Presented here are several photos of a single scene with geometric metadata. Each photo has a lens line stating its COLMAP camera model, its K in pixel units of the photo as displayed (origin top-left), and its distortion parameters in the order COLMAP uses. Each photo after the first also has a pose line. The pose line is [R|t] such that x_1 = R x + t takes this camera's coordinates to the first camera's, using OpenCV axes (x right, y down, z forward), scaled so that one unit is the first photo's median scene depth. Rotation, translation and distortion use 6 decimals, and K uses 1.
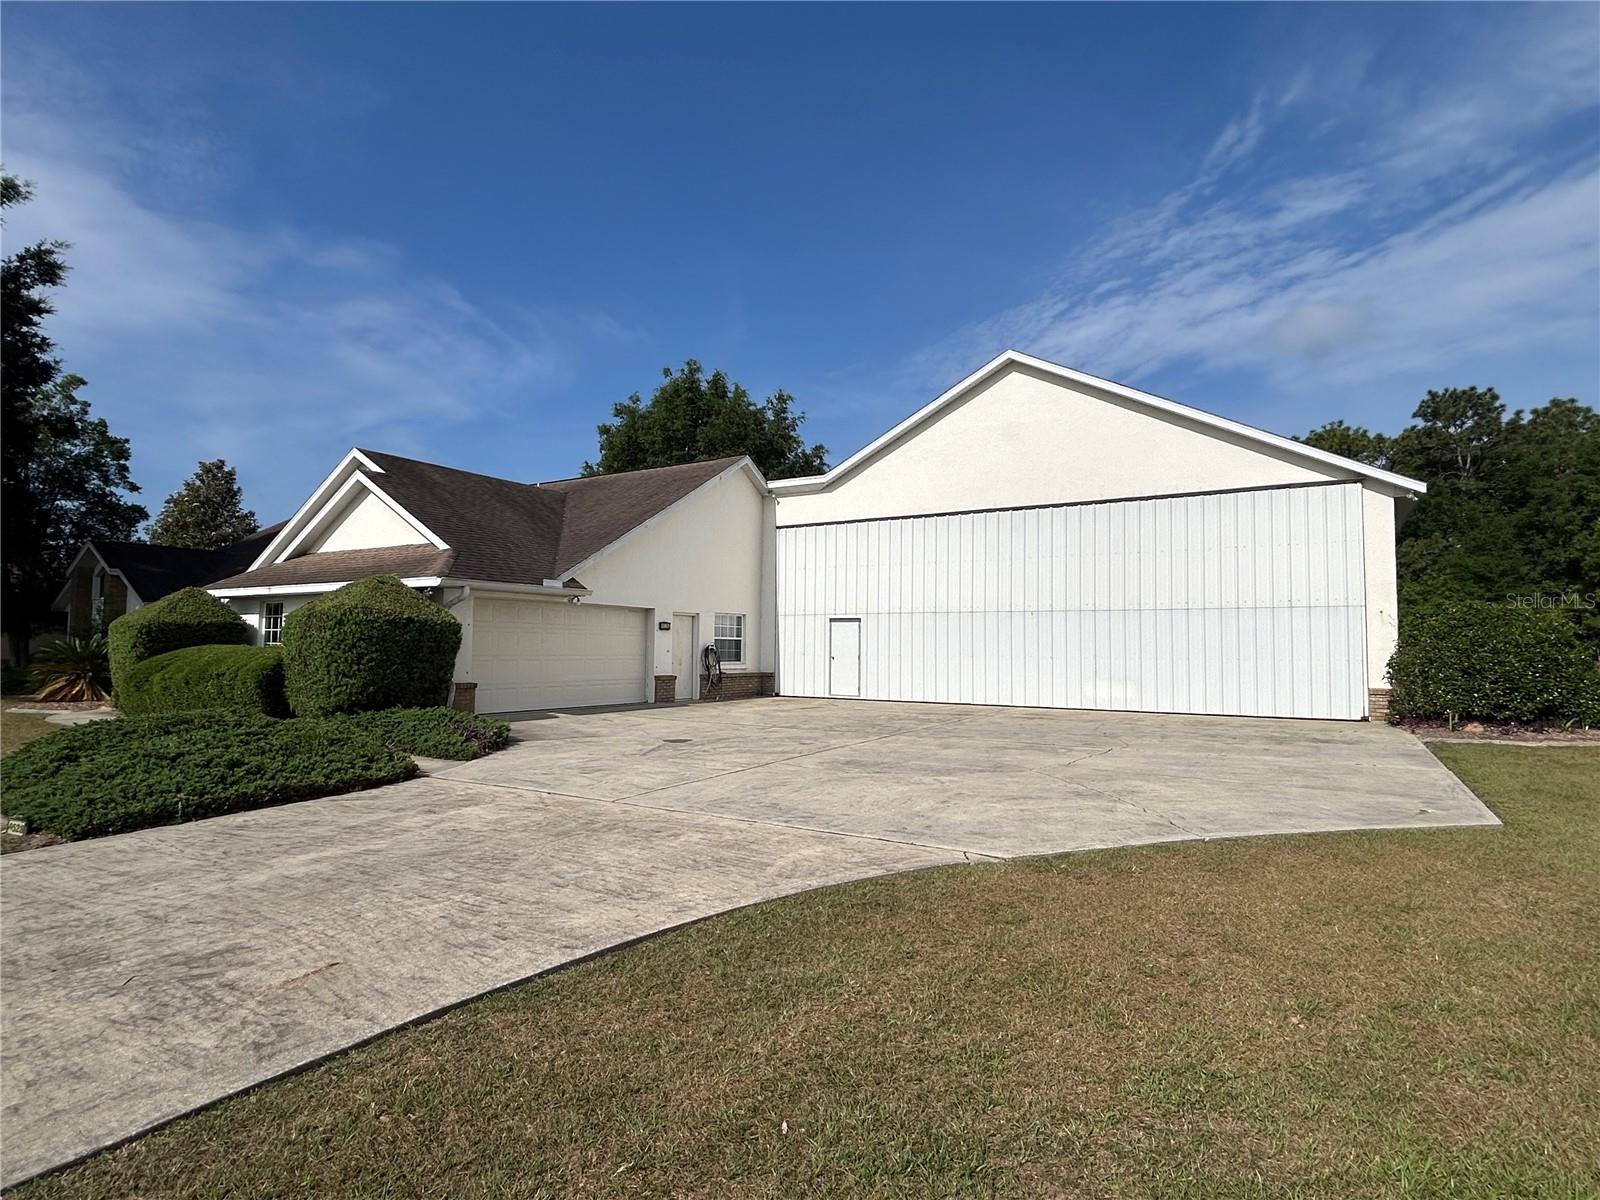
lens RADIAL K [[845.8, 0, 799.7], [0, 845.8, 602.1], [0, 0, 1]] dist [-0.006314, 0.001280]
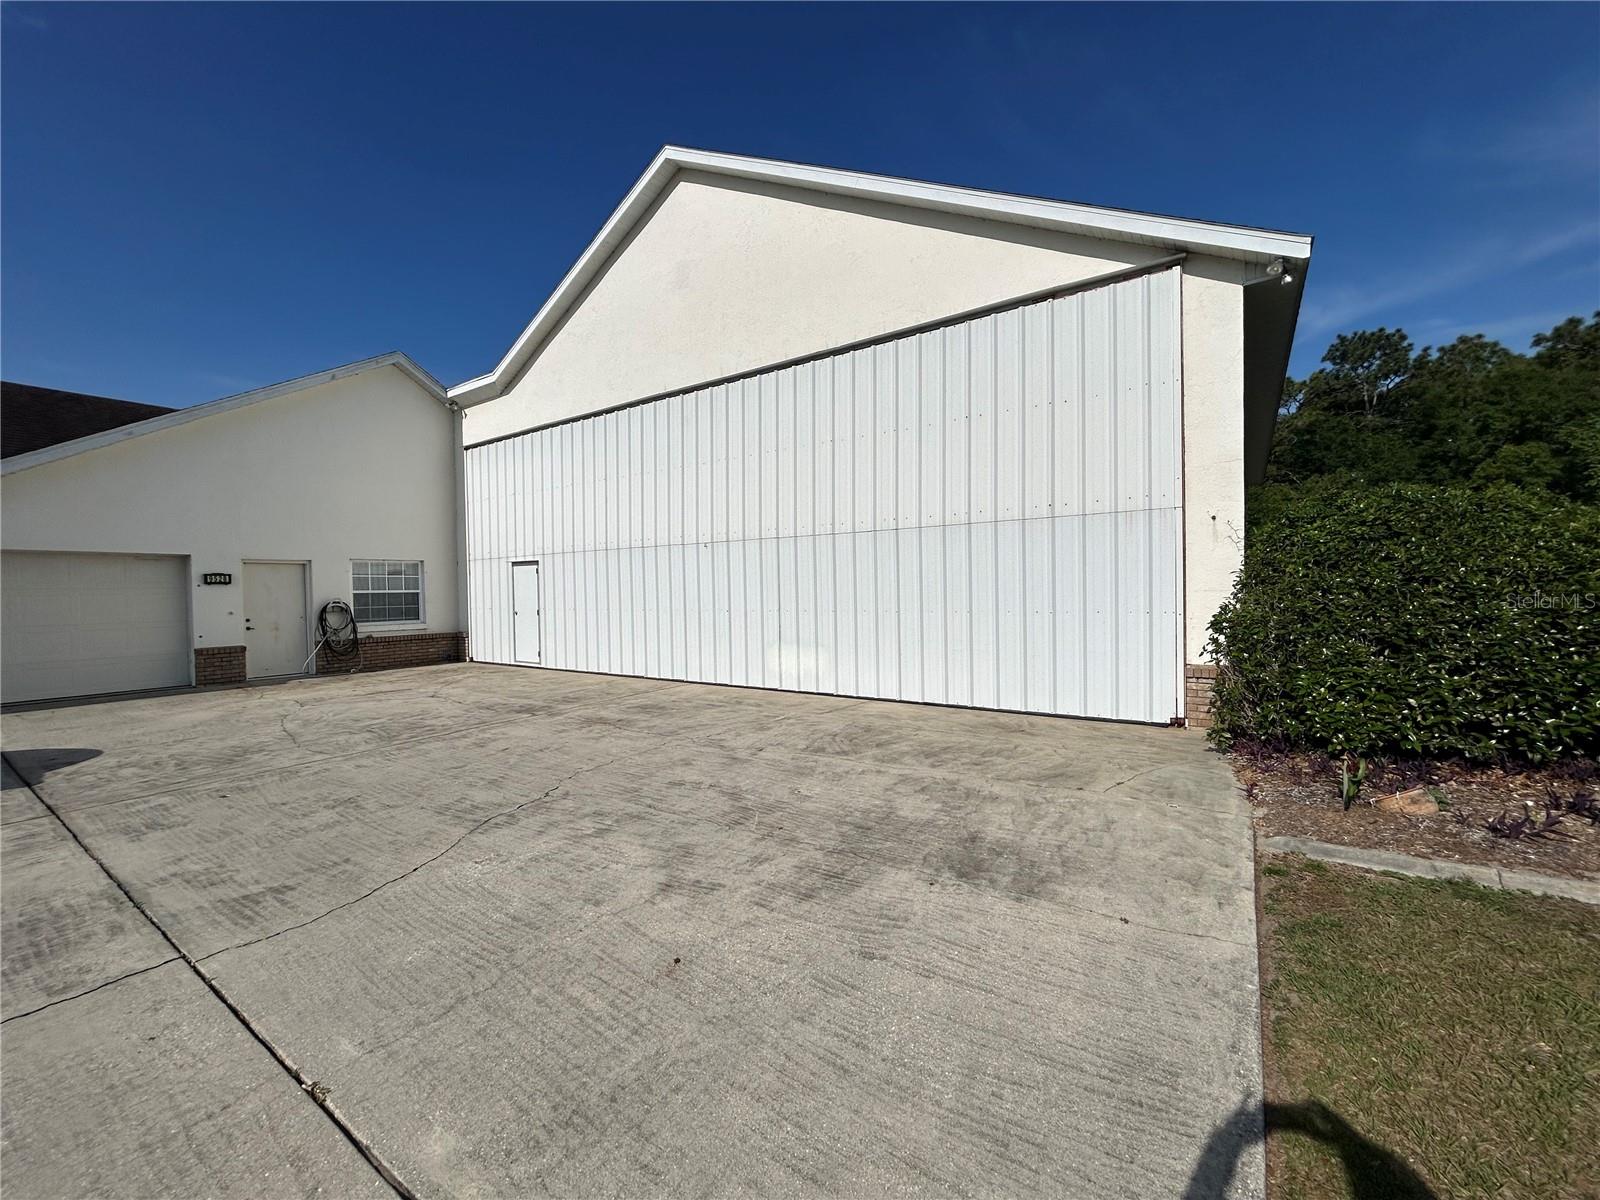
lens RADIAL K [[641.3, 0, 809.0], [0, 641.3, 601.8], [0, 0, 1]] dist [0.002615, -0.000040]
pose [[0.998700, -0.026003, -0.043852, 0.337201], [0.029320, 0.996617, 0.076774, 0.018885], [0.041707, -0.077959, 0.996084, 0.437528]]
